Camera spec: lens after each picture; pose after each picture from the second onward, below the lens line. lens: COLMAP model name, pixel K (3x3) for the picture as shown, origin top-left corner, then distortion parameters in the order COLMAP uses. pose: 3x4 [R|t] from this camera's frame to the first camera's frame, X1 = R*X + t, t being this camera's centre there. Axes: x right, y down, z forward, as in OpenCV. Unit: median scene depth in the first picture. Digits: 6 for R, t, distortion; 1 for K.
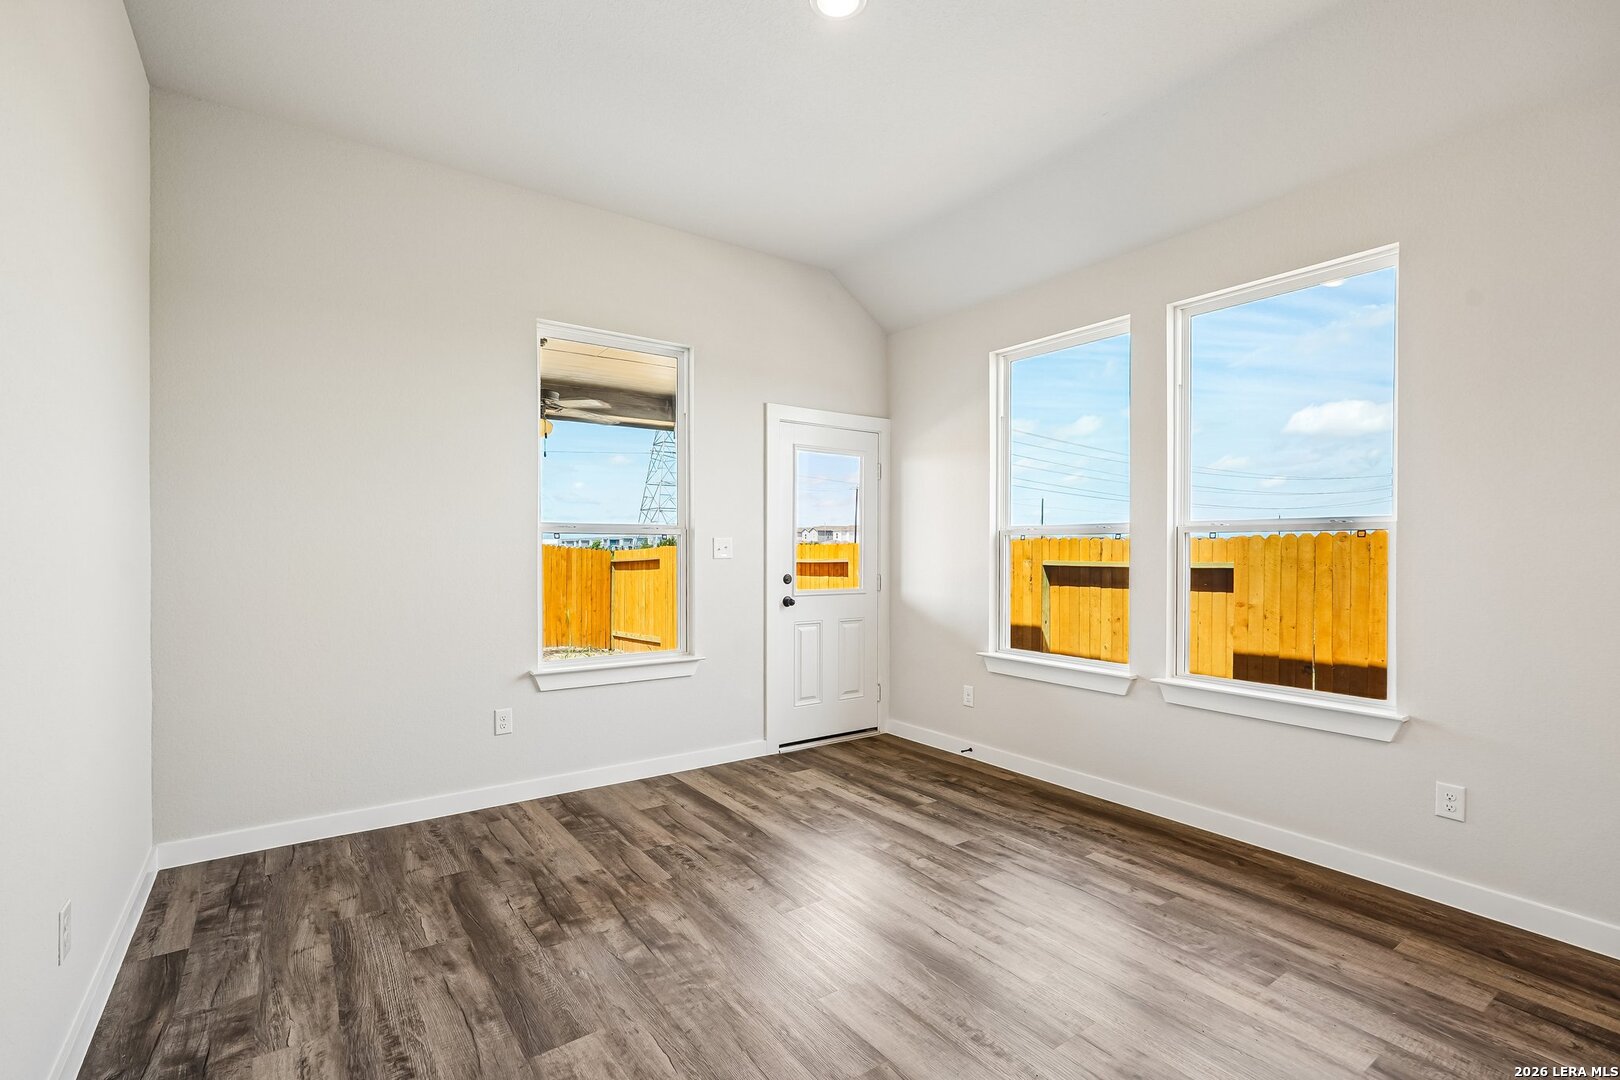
lens RADIAL K [[726.9, 0, 792.4], [0, 726.9, 549.0], [0, 0, 1]] dist [-0.016778, 0.007993]
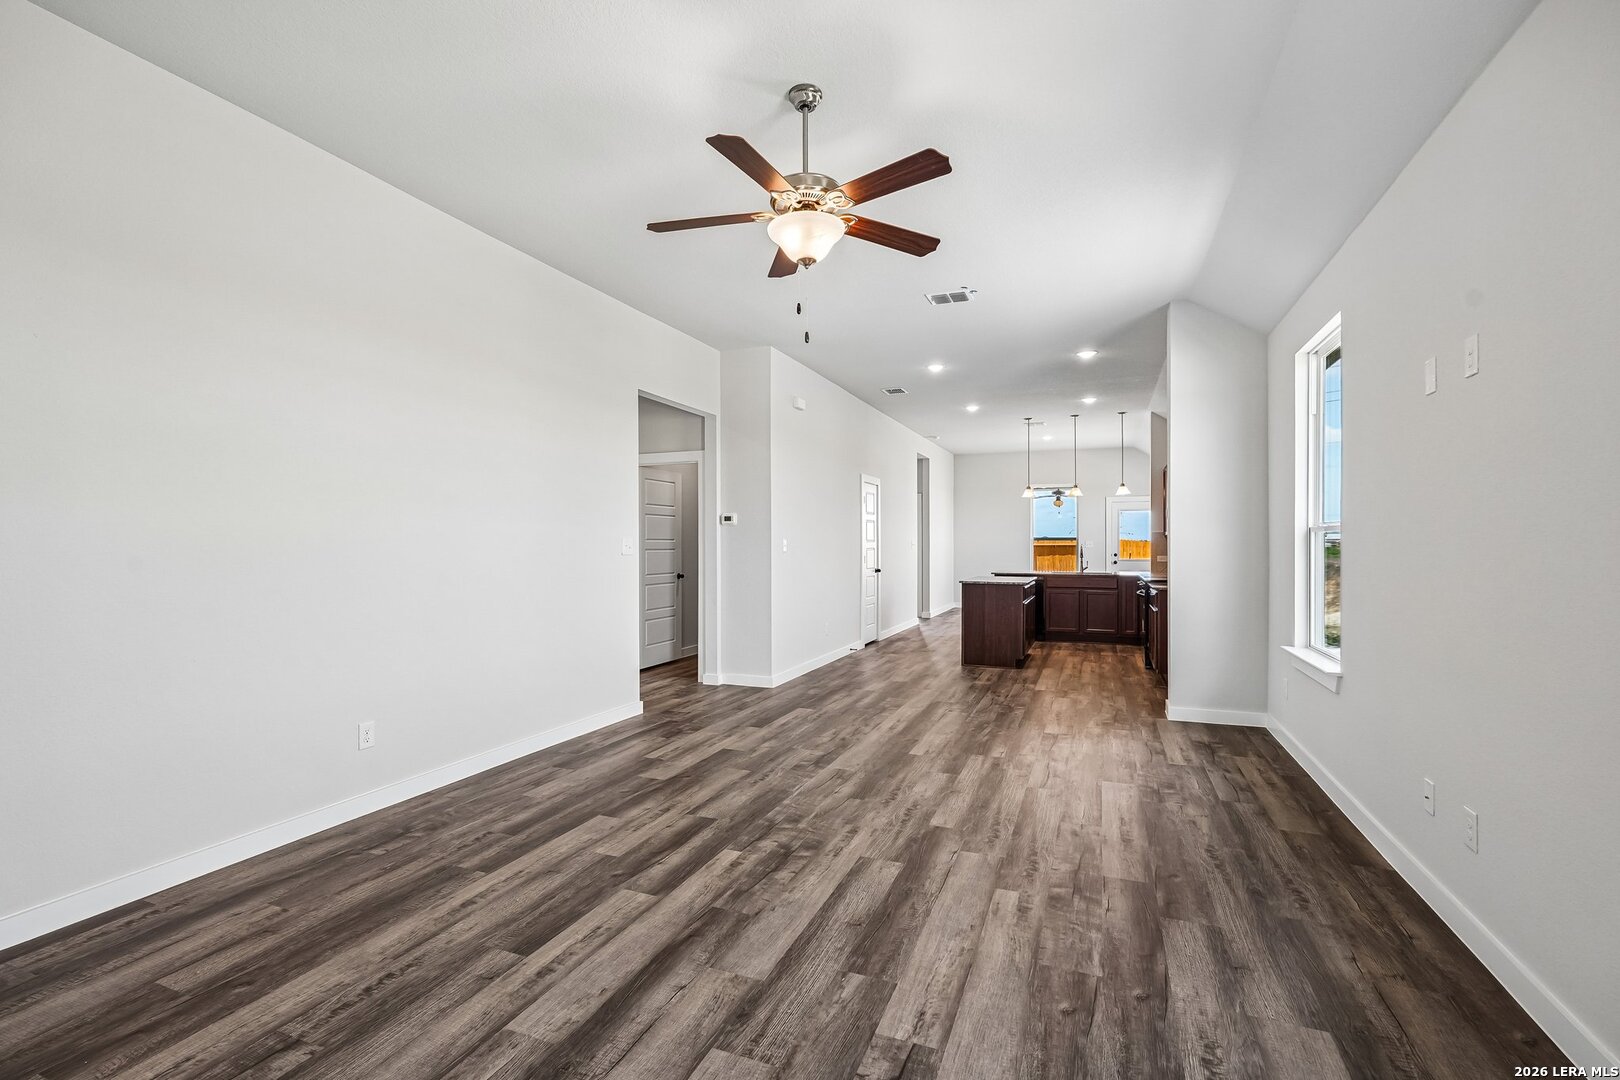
lens RADIAL K [[726.9, 0, 797.7], [0, 726.9, 550.0], [0, 0, 1]] dist [-0.016778, 0.007993]
pose [[0.536765, 0.005306, -0.843715, 2.461319], [0.000757, 0.999977, 0.006770, 0.000100], [0.843732, -0.004273, 0.536748, -2.310390]]
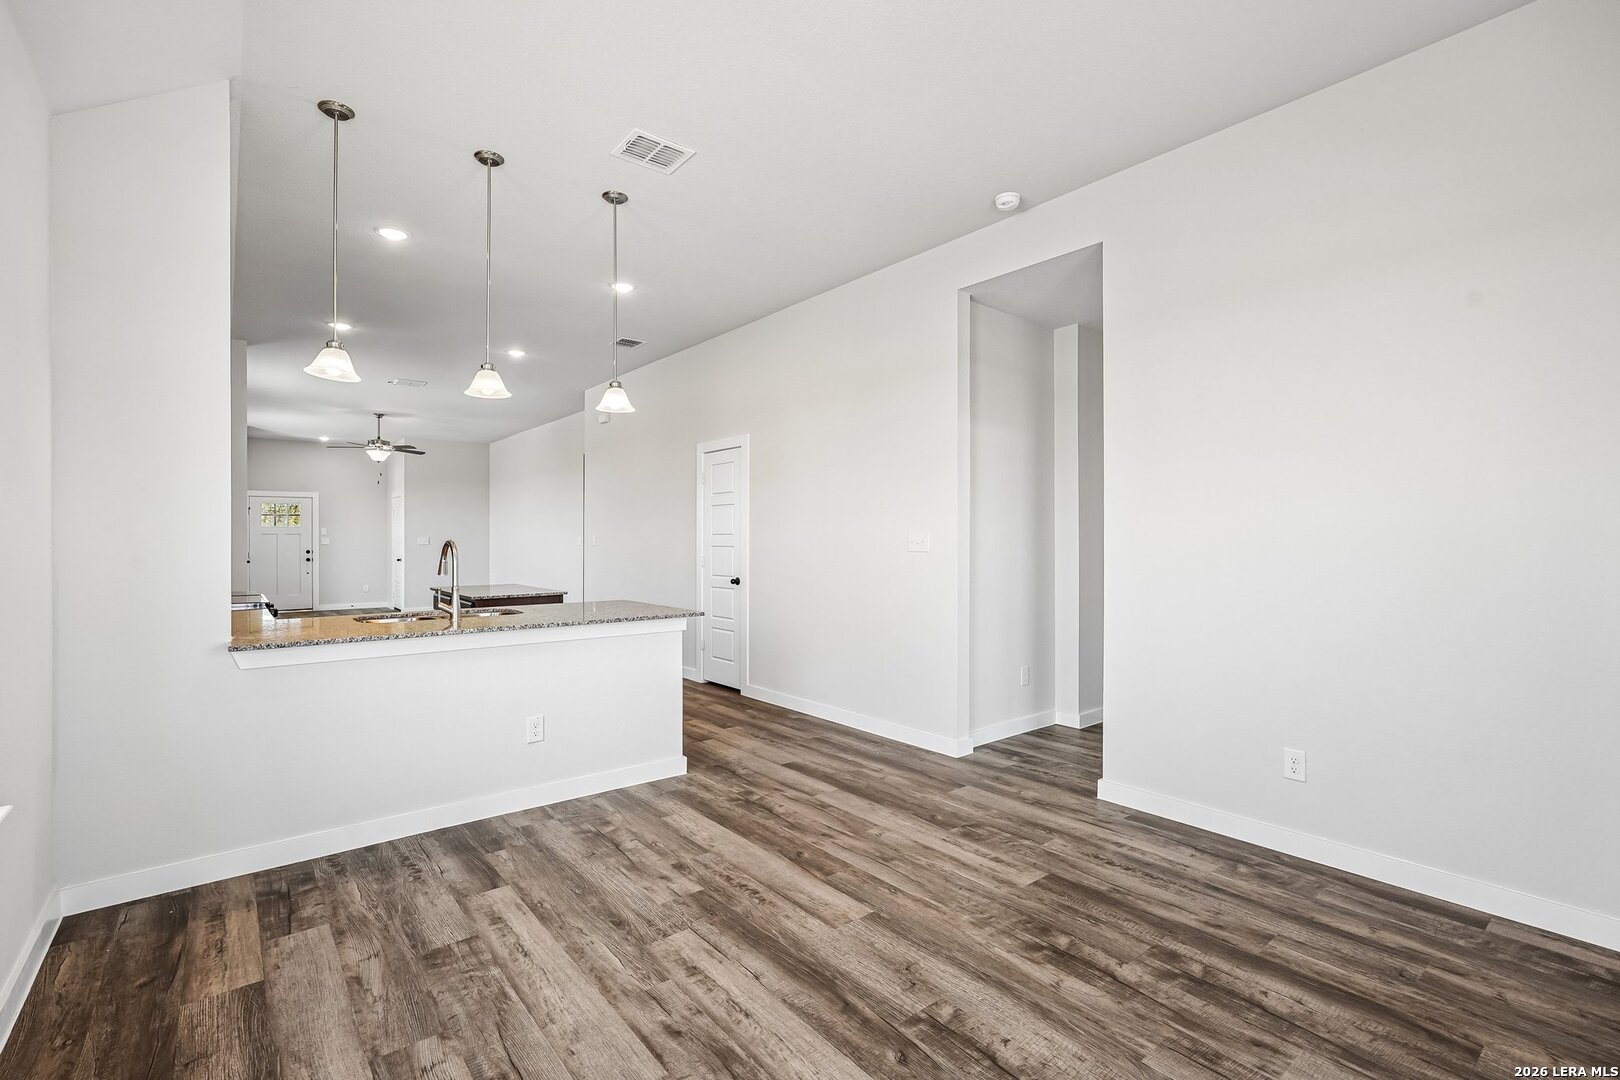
lens RADIAL K [[726.9, 0, 804.4], [0, 726.9, 535.0], [0, 0, 1]] dist [-0.016778, 0.007993]
pose [[-0.997595, -0.001727, -0.069296, 0.146061], [-0.001317, 0.999981, -0.005970, -0.004615], [0.069305, -0.005864, -0.997578, 1.356360]]
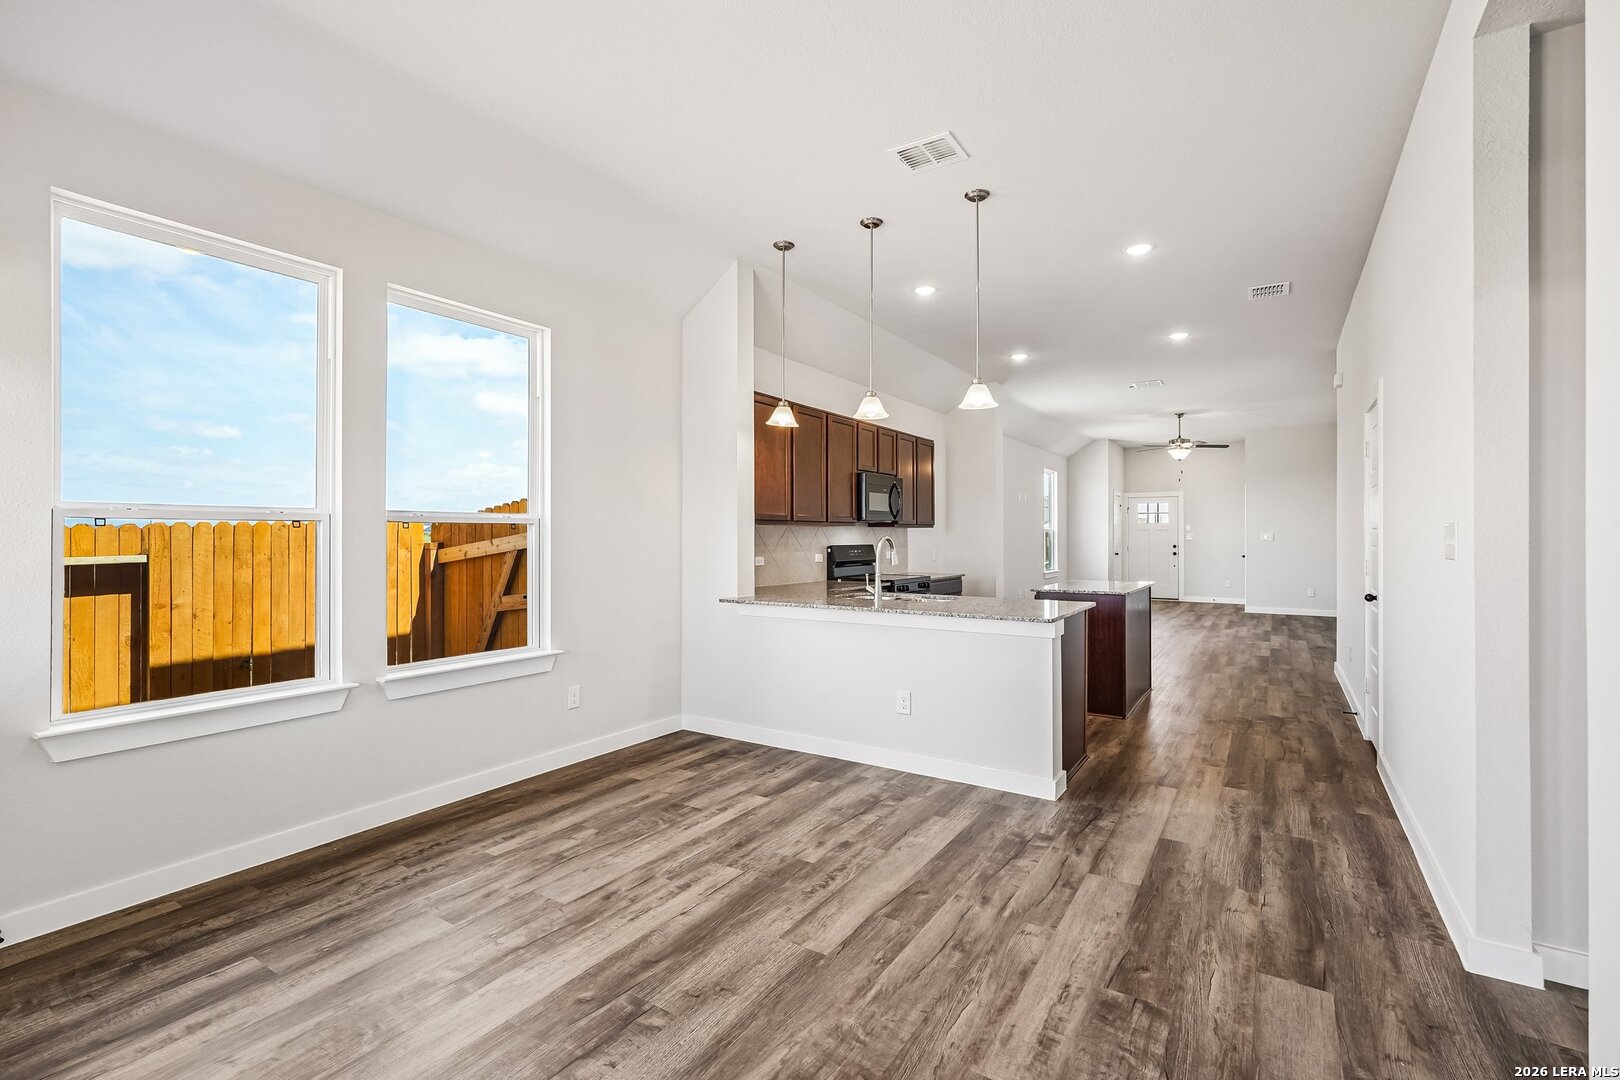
lens RADIAL K [[726.9, 0, 805.8], [0, 726.9, 528.7], [0, 0, 1]] dist [-0.016778, 0.007993]
pose [[-0.375802, 0.005939, 0.926681, -0.591912], [-0.000245, 0.999979, -0.006508, -0.008423], [-0.926700, -0.002673, -0.375793, 0.880445]]
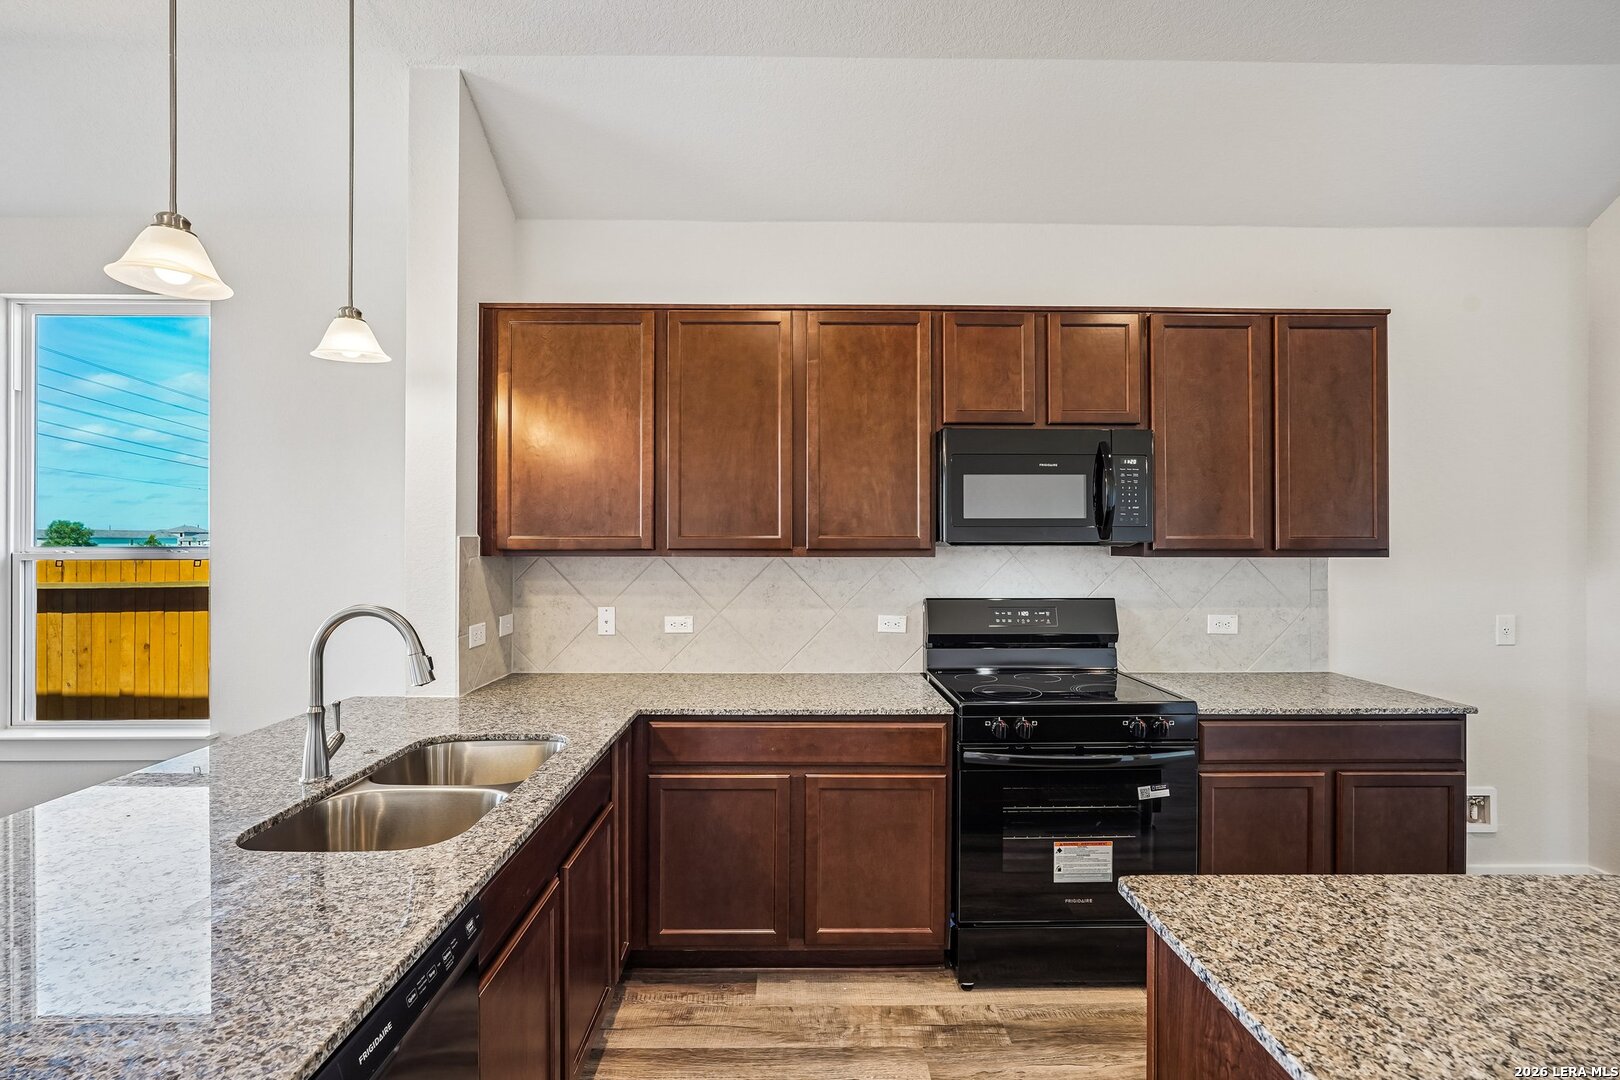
lens RADIAL K [[726.9, 0, 804.1], [0, 726.9, 545.7], [0, 0, 1]] dist [-0.016778, 0.007993]
pose [[0.559577, -0.005037, 0.828763, 0.365918], [0.000427, 0.999983, 0.005789, -0.044268], [-0.828778, -0.002885, 0.559570, -0.272226]]
